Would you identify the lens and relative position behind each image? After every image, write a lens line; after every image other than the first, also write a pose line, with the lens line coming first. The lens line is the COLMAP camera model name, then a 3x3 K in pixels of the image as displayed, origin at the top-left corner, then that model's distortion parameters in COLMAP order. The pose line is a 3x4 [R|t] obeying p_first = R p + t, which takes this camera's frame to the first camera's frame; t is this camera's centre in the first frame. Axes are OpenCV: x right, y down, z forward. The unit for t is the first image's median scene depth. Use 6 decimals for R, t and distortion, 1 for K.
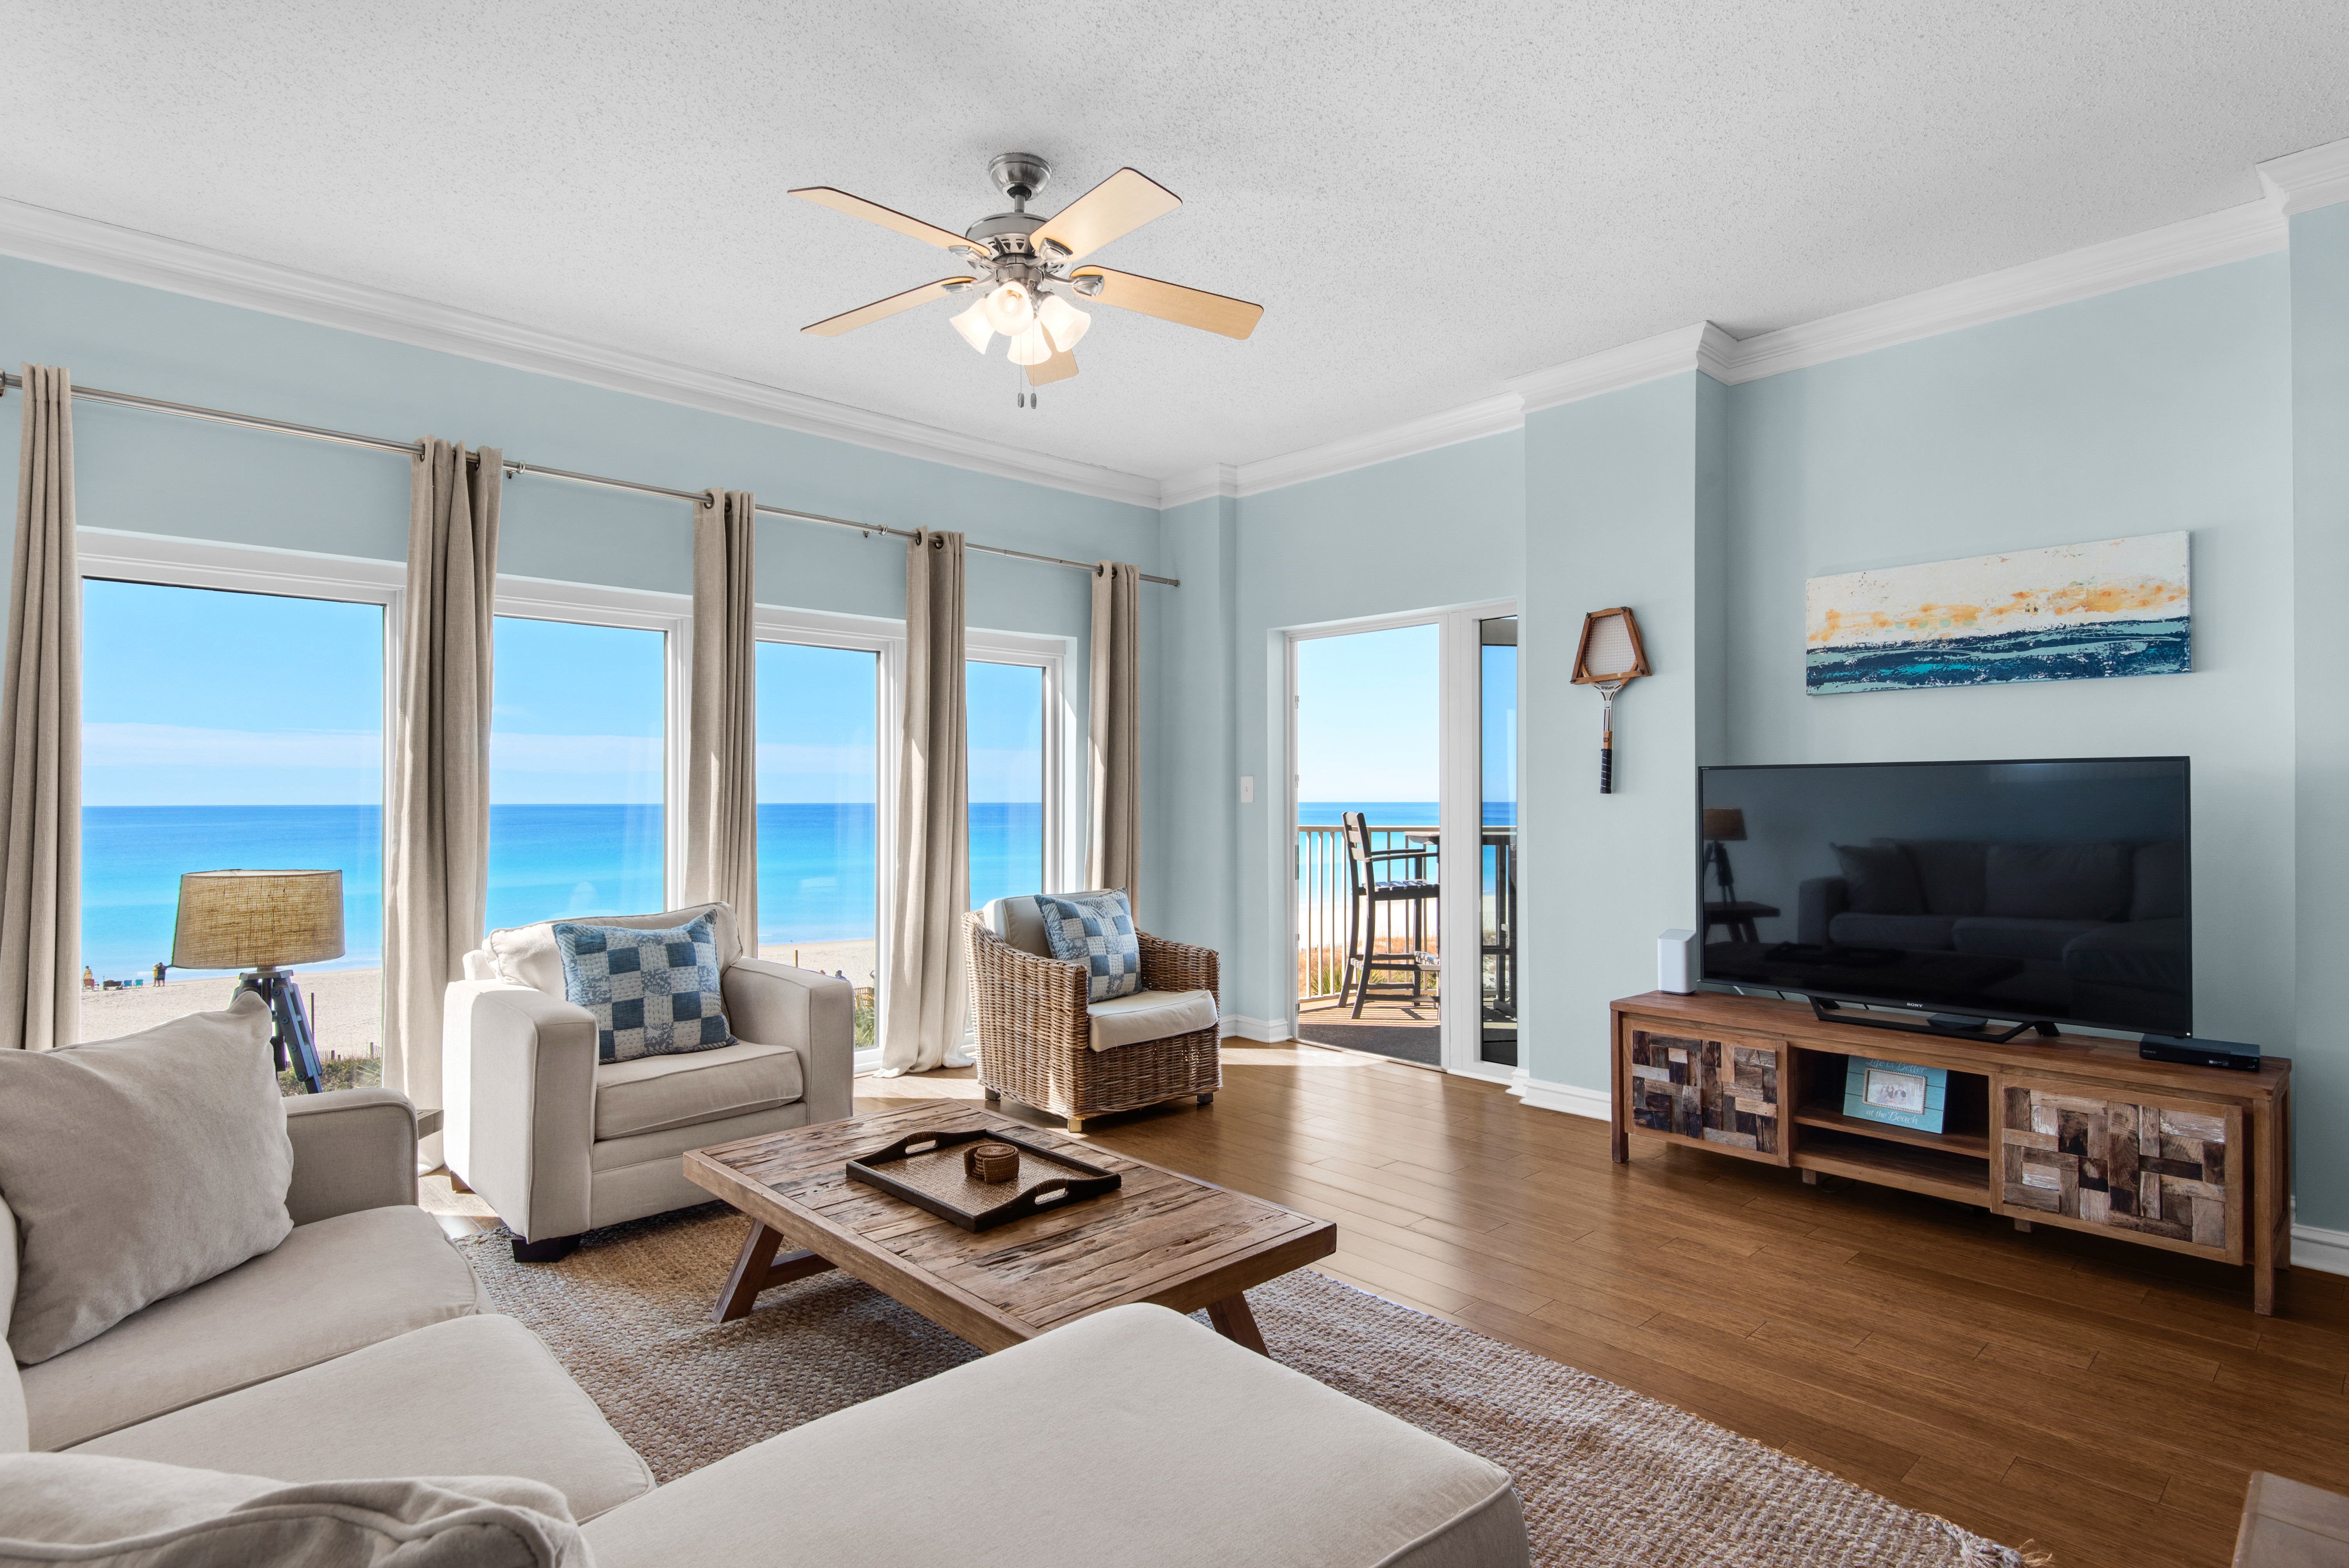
lens RADIAL K [[1180.5, 0, 1142.2], [0, 1180.5, 788.5], [0, 0, 1]] dist [0.034880, -0.023417]
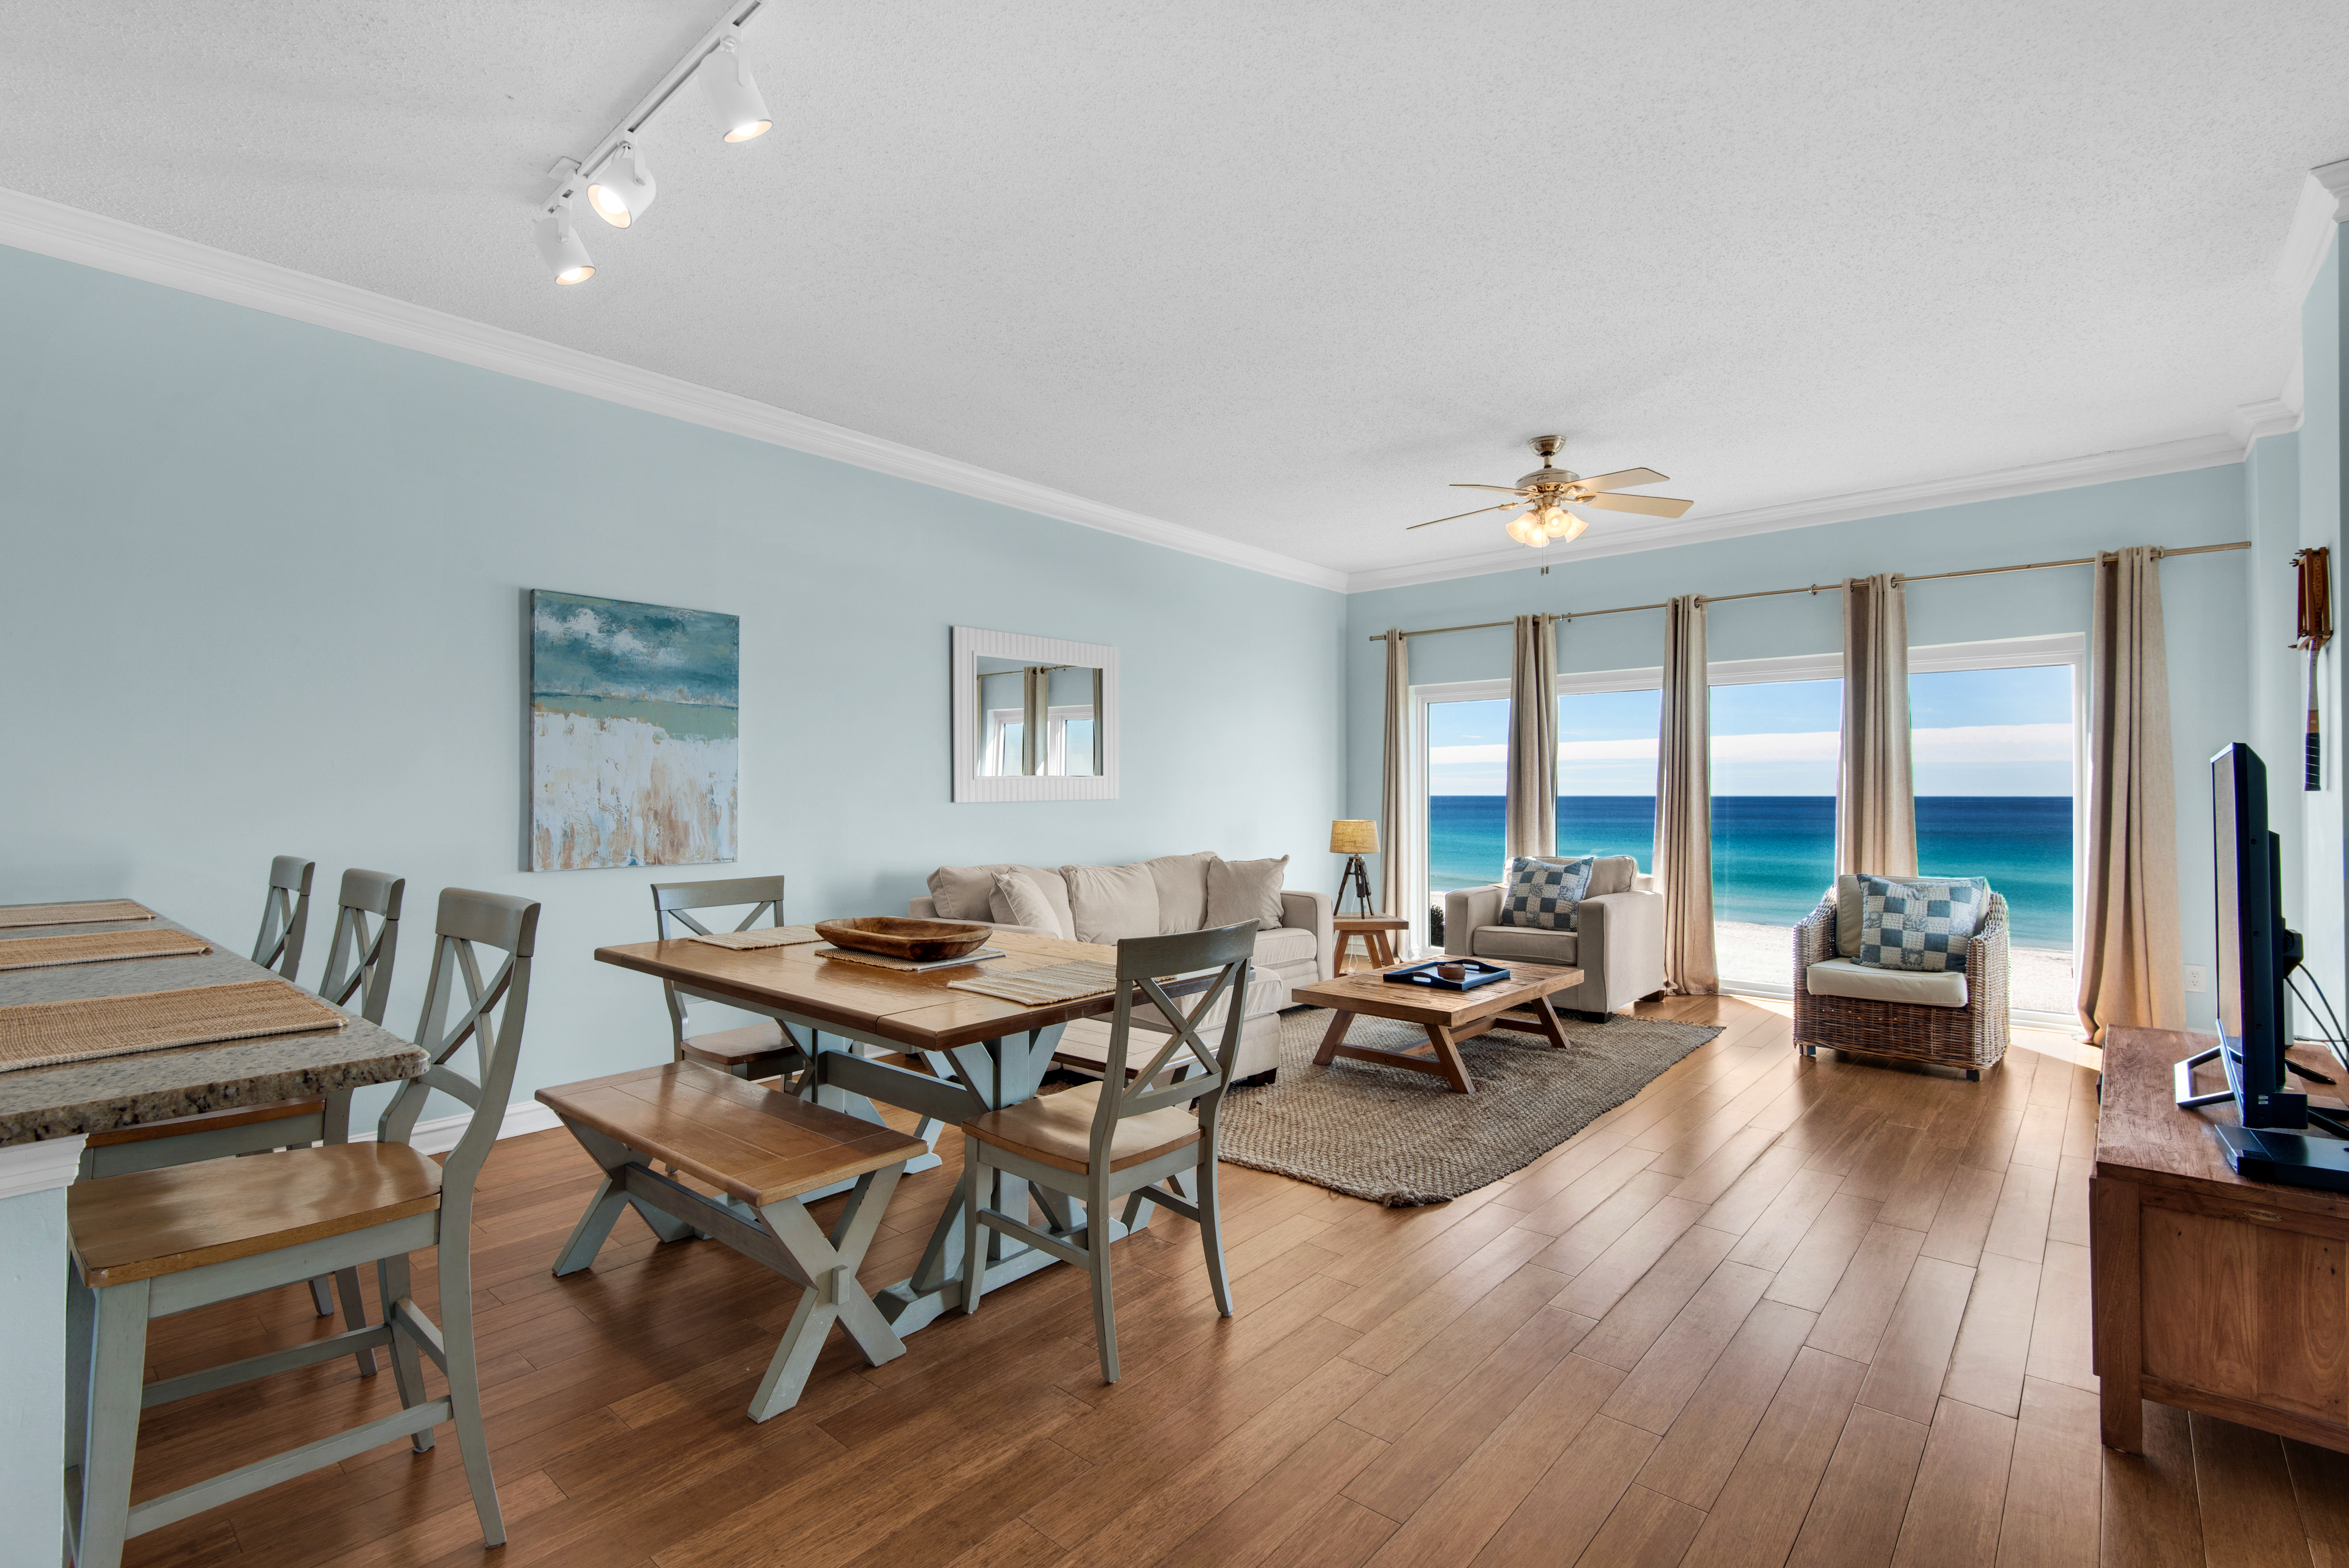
lens RADIAL K [[1067.5, 0, 1157.1], [0, 1067.5, 786.5], [0, 0, 1]] dist [0.002655, -0.000077]
pose [[0.092025, -0.004250, -0.995748, 1.181111], [0.007597, 0.999965, -0.003566, -0.001619], [0.995728, -0.007237, 0.092054, 0.224989]]
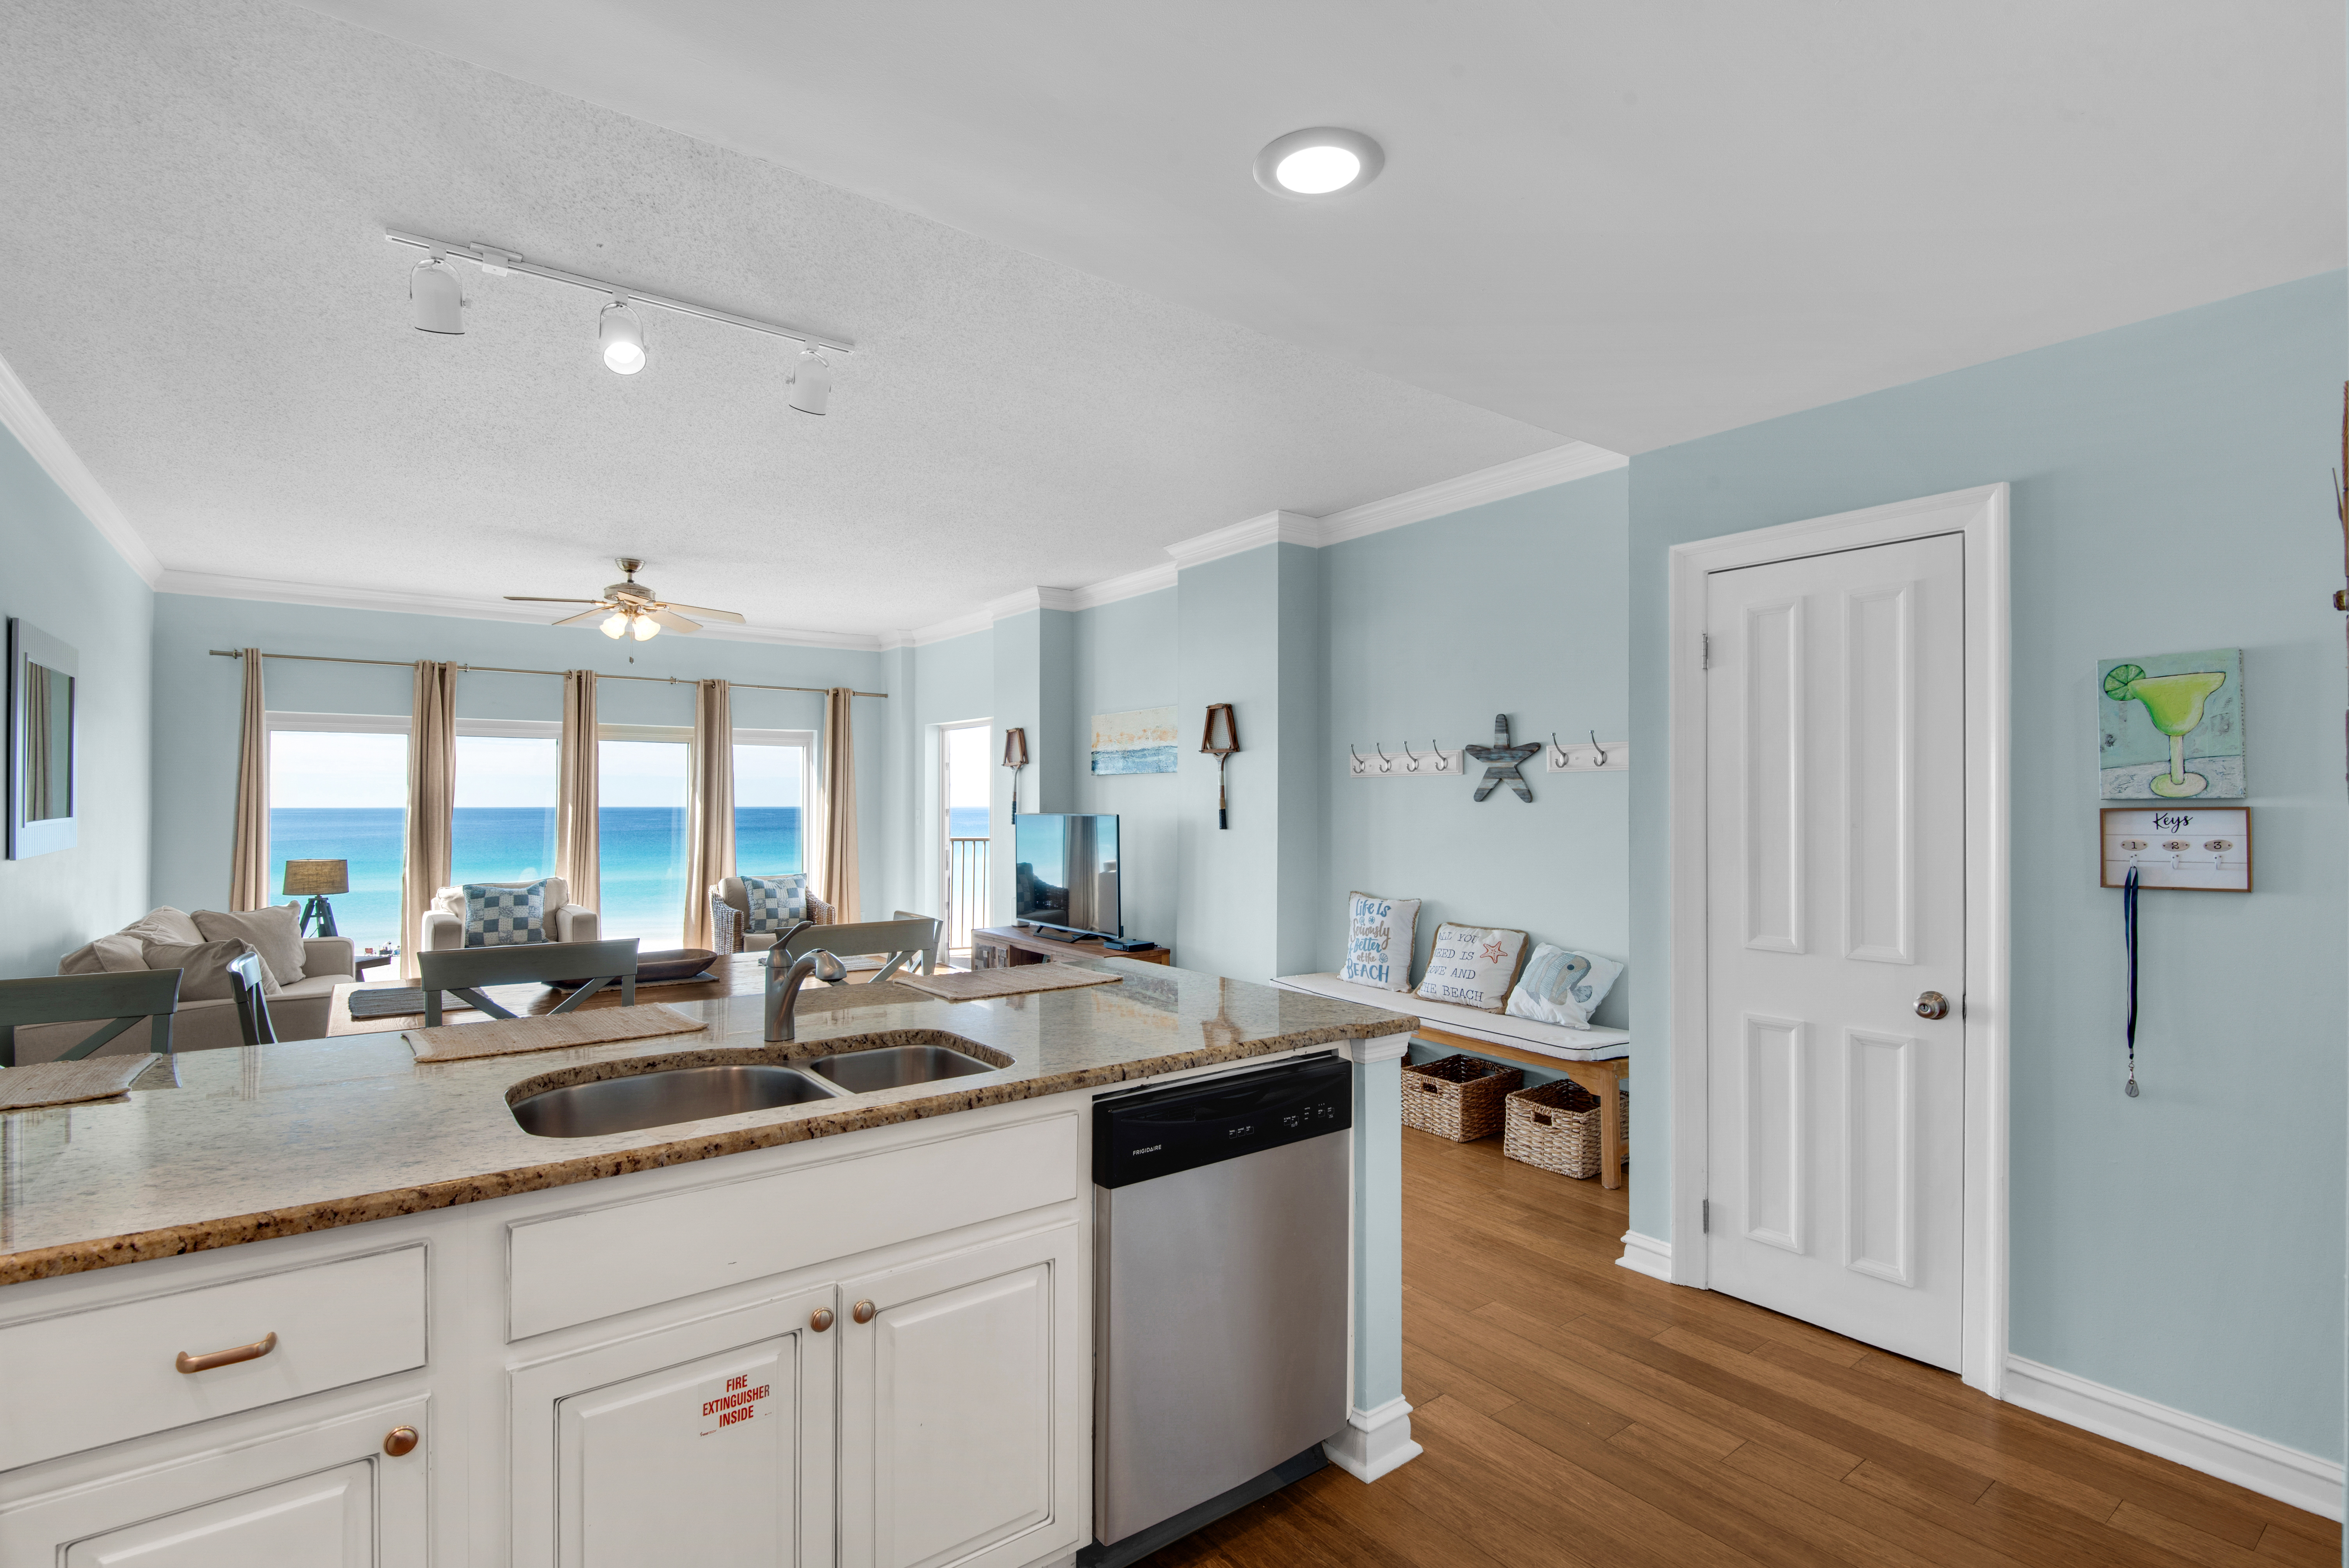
lens RADIAL K [[1096.1, 0, 1176.4], [0, 1096.1, 791.9], [0, 0, 1]] dist [0.023517, -0.021305]
pose [[0.995573, -0.000418, -0.093987, 0.966813], [0.000169, 0.999996, -0.002655, -0.050865], [0.093988, 0.002627, 0.995570, -0.869630]]
